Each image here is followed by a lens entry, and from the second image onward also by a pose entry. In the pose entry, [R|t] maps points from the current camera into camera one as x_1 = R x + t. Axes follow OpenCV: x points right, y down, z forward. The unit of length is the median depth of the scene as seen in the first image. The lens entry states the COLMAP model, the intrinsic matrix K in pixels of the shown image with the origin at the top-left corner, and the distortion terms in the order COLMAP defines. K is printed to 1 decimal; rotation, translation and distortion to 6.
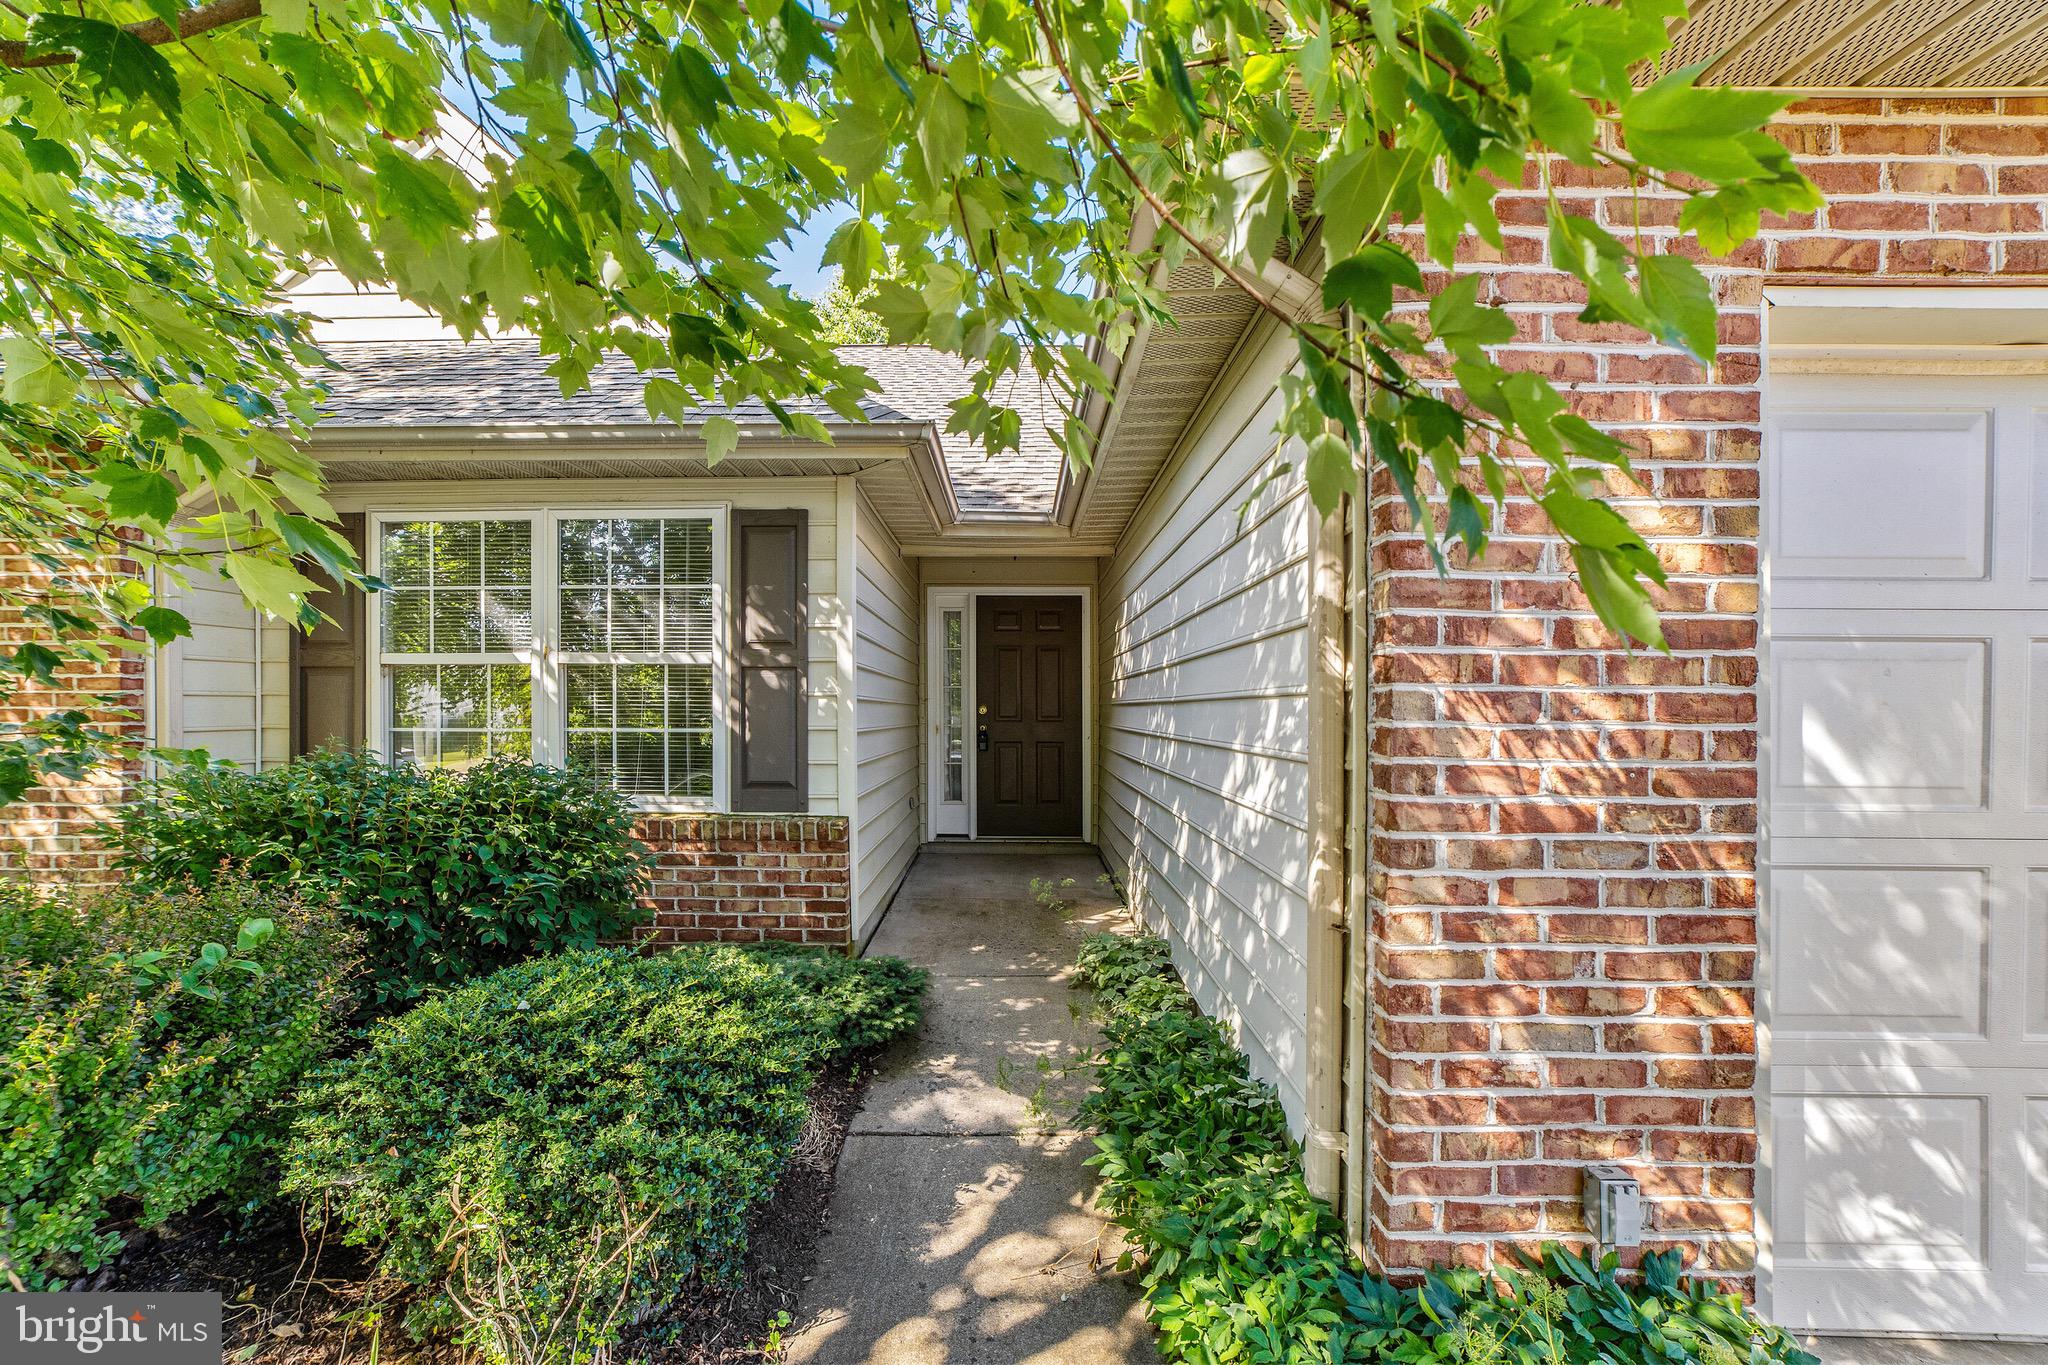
lens RADIAL K [[807.8, 0, 1013.1], [0, 807.8, 696.7], [0, 0, 1]] dist [-0.024194, 0.009564]
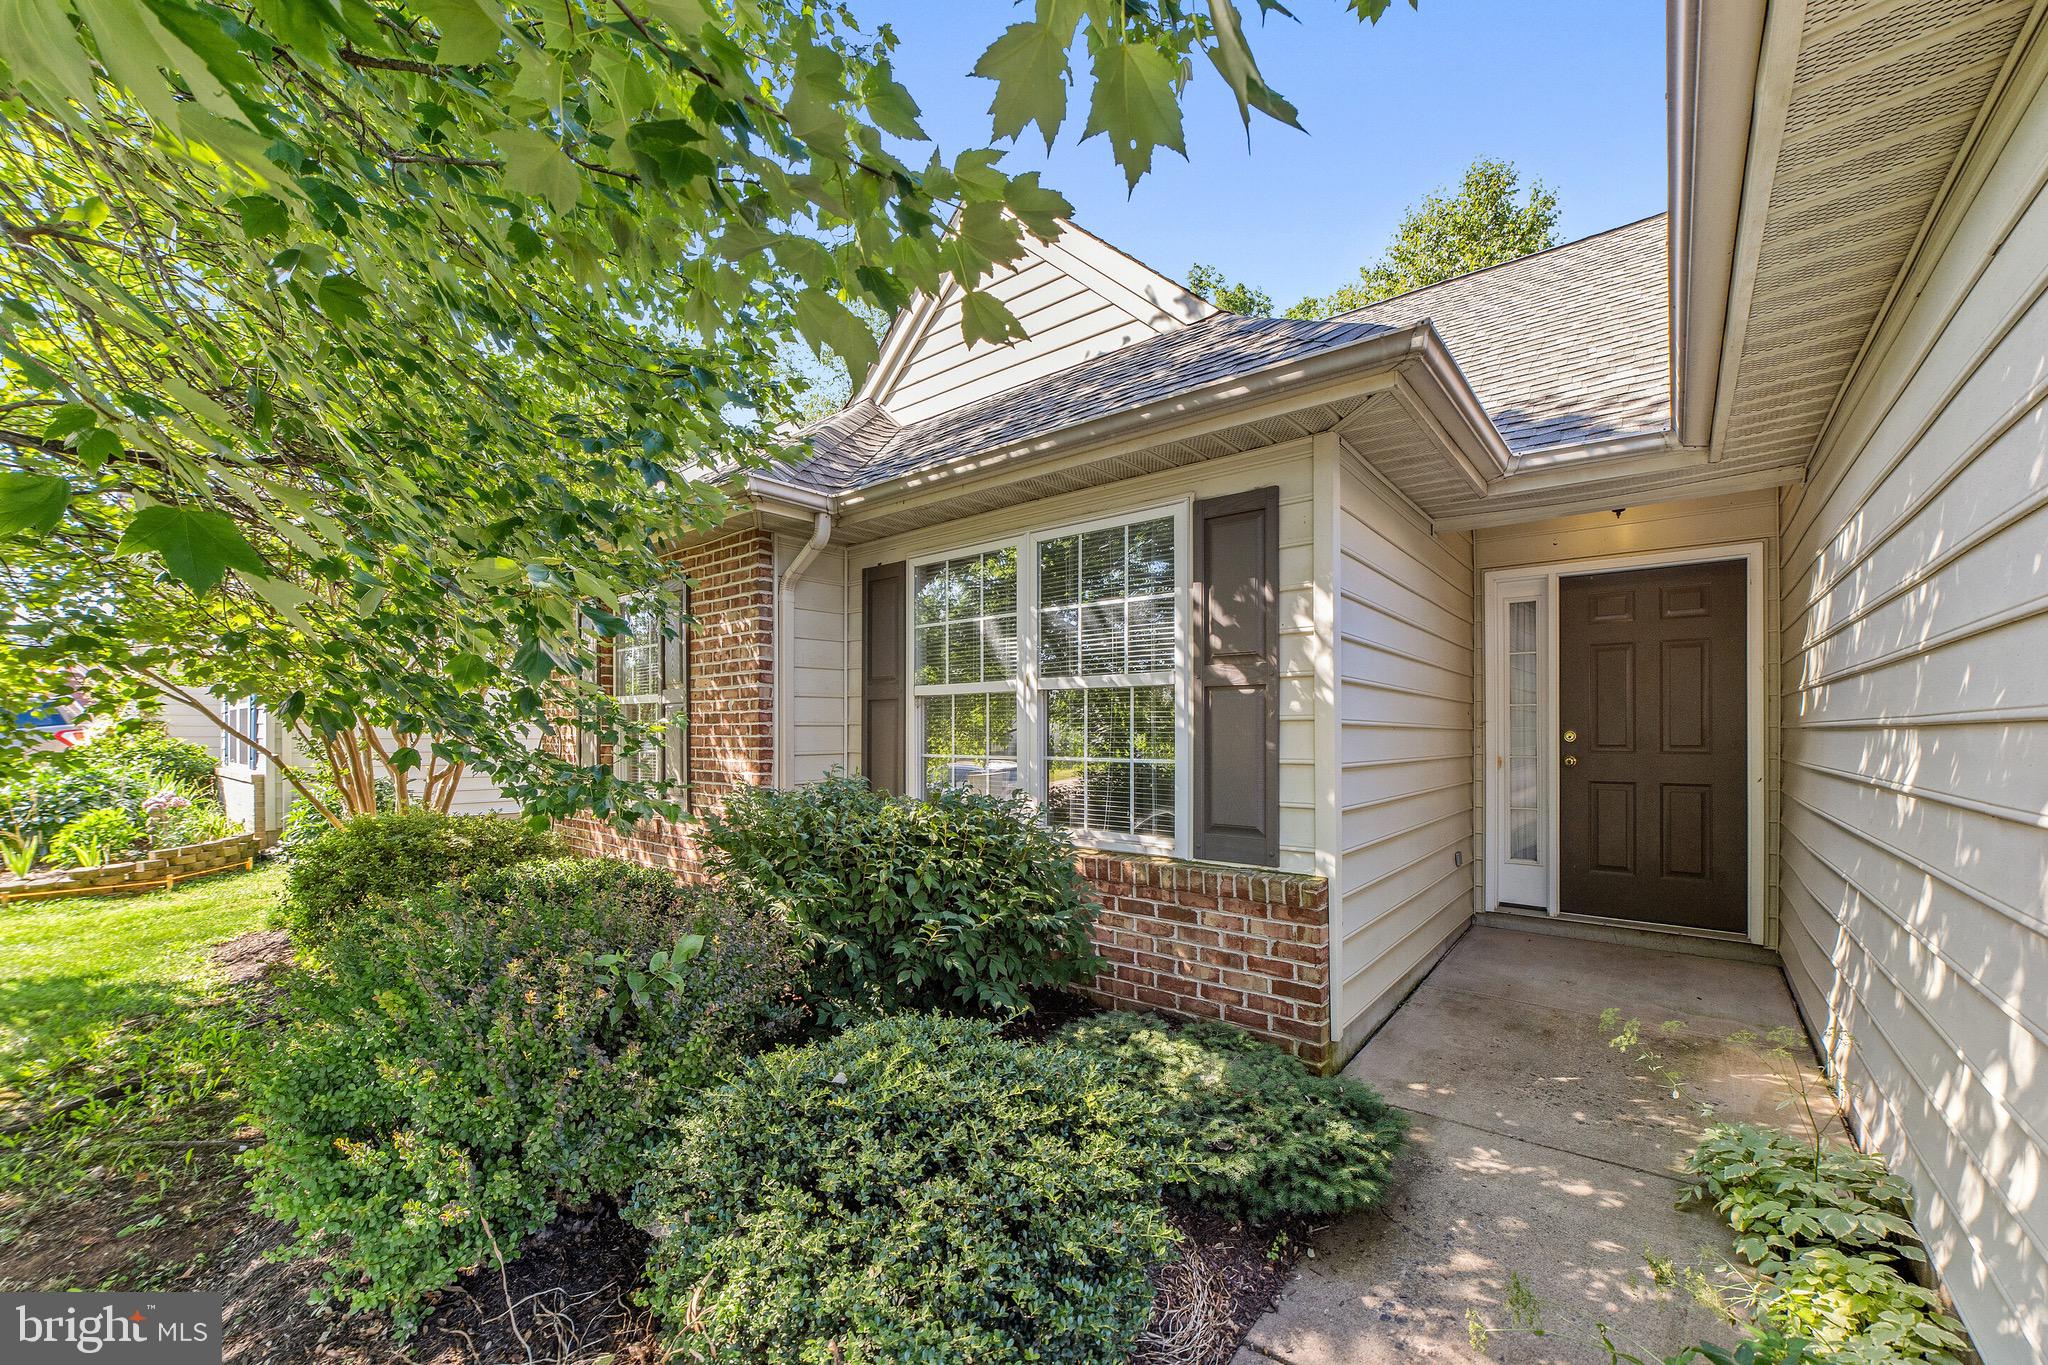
lens RADIAL K [[841.4, 0, 1066.4], [0, 841.4, 726.4], [0, 0, 1]] dist [-0.016631, 0.011251]
pose [[0.799612, -0.005853, -0.600488, 0.077176], [0.011701, 0.999915, 0.005835, -0.002616], [0.600402, -0.011692, 0.799613, 0.218125]]
